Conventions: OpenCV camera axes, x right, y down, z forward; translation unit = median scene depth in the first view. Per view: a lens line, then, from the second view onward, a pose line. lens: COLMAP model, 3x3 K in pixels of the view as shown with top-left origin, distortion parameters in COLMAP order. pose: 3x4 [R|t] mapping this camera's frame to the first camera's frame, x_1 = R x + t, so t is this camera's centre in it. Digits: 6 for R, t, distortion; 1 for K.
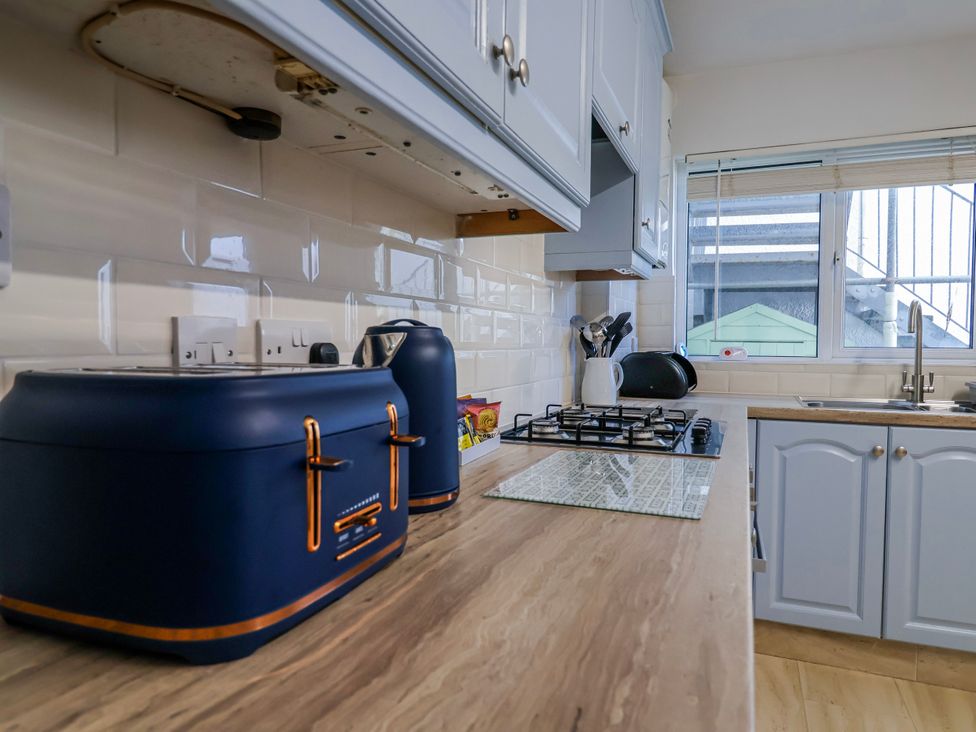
lens RADIAL K [[625.4, 0, 493.2], [0, 625.4, 362.5], [0, 0, 1]] dist [0.006511, -0.004013]
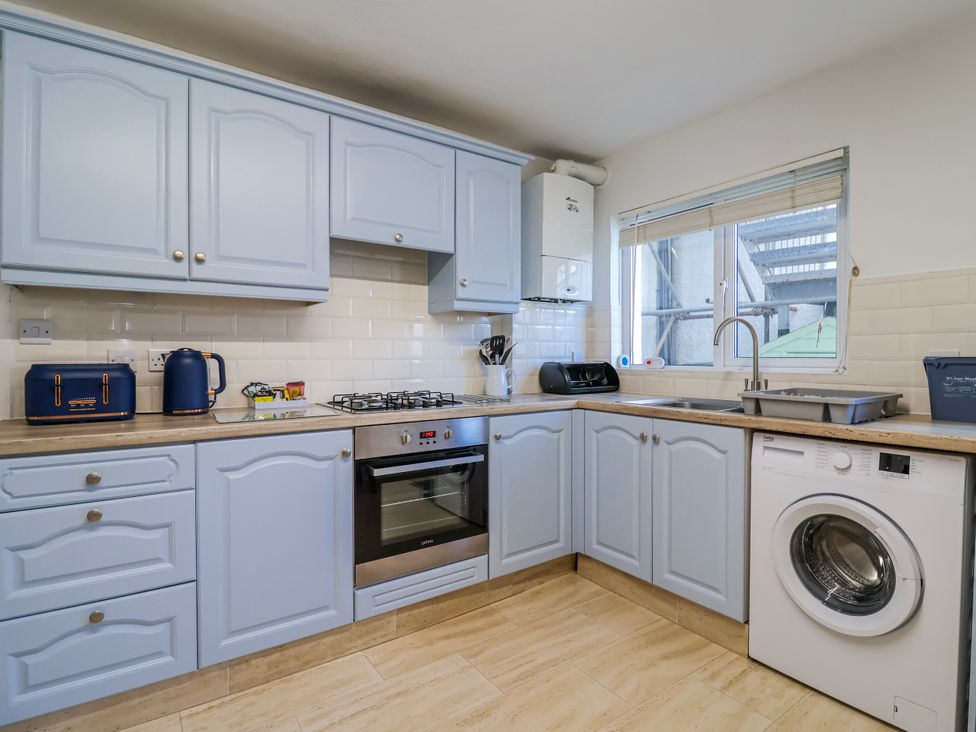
lens RADIAL K [[508.6, 0, 496.1], [0, 508.6, 365.3], [0, 0, 1]] dist [-0.007633, -0.006285]
pose [[0.839130, 0.002222, -0.543927, 0.867209], [-0.010423, 0.999874, -0.011996, 0.007919], [0.543831, 0.015735, 0.839047, -0.050026]]
